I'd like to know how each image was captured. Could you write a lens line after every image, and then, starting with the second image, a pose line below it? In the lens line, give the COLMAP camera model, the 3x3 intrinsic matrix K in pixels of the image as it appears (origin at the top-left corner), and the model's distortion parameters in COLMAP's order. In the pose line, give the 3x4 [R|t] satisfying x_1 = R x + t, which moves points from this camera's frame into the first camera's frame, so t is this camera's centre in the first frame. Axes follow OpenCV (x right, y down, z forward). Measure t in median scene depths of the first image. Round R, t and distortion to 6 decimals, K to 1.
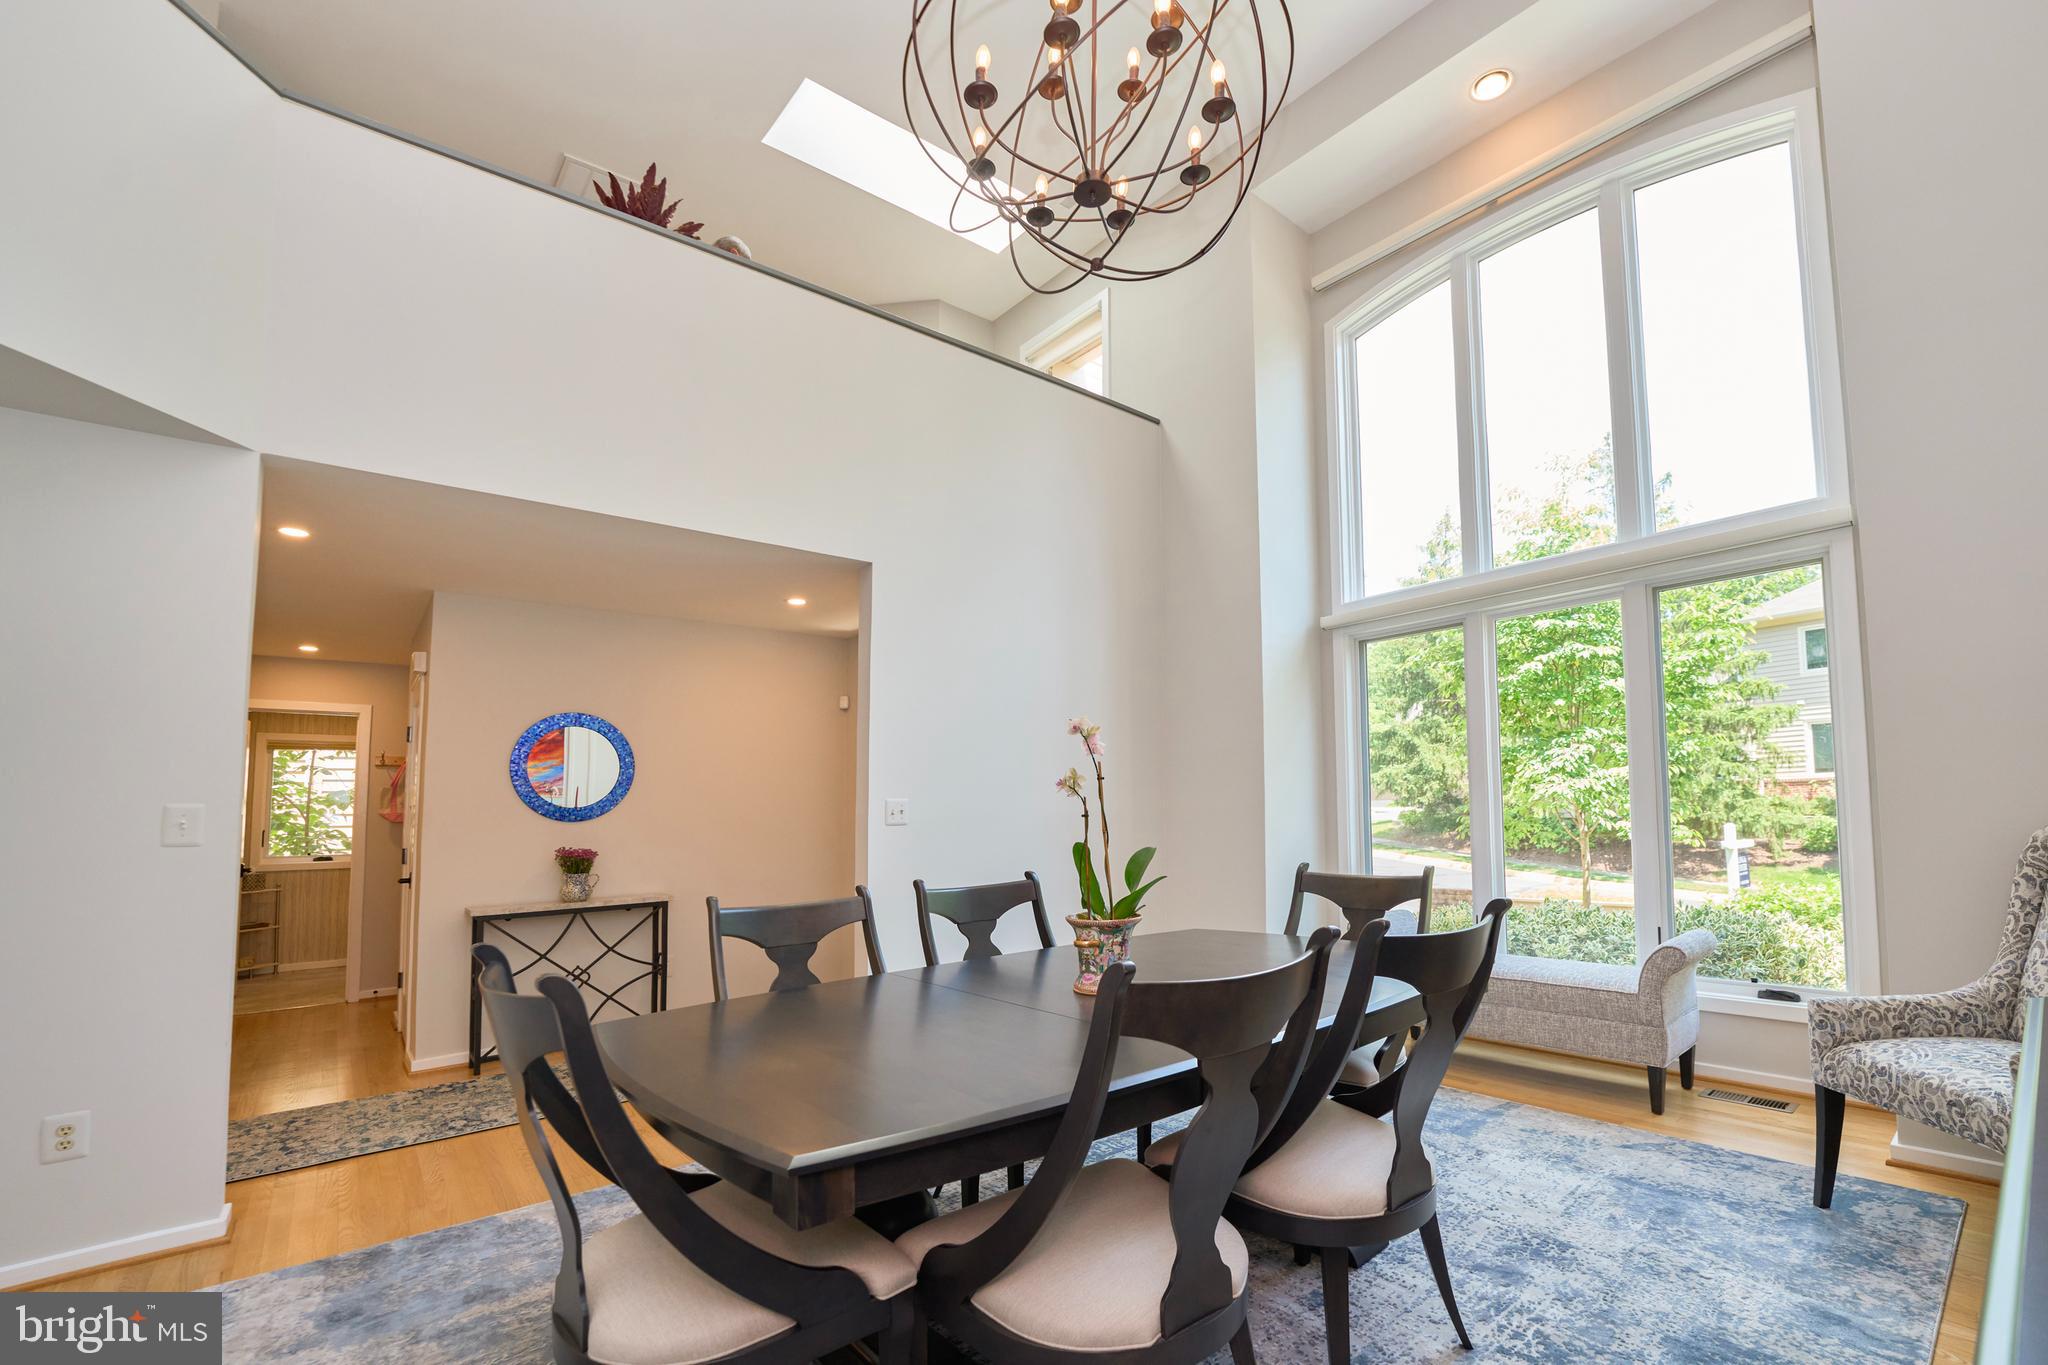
lens RADIAL K [[864.8, 0, 1024.0], [0, 864.8, 682.5], [0, 0, 1]] dist [-0.000285, 0.000011]
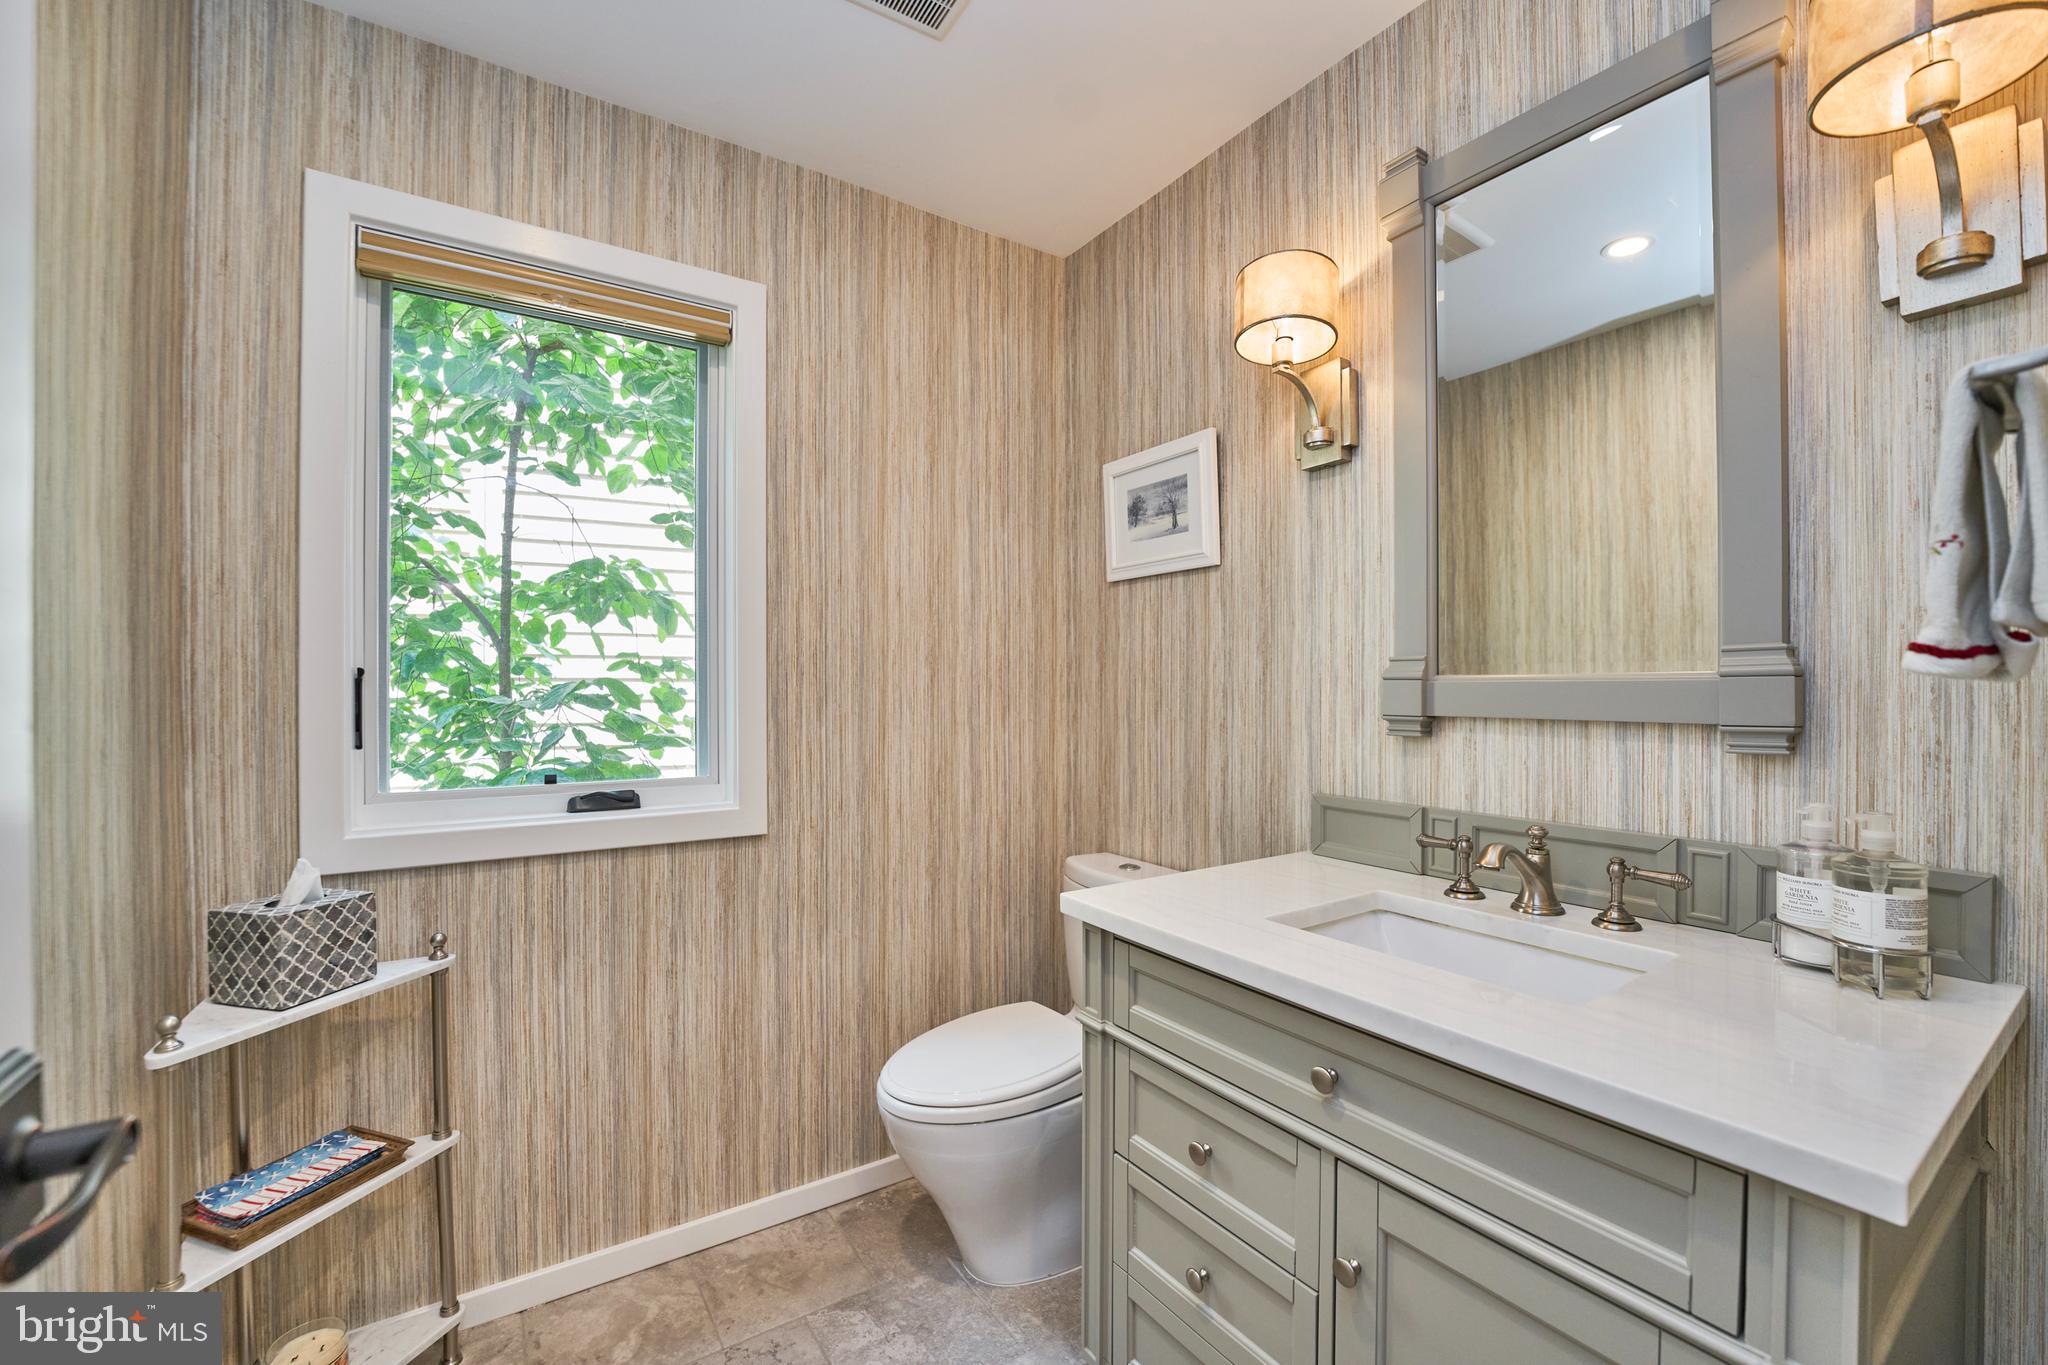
lens RADIAL K [[864.8, 0, 1024.0], [0, 864.8, 682.5], [0, 0, 1]] dist [-0.000285, 0.000011]
pose [[0.992444, 0.041379, -0.115513, -0.652010], [-0.025423, 0.990337, 0.136329, 0.132695], [0.120038, -0.132362, 0.983906, 0.765419]]
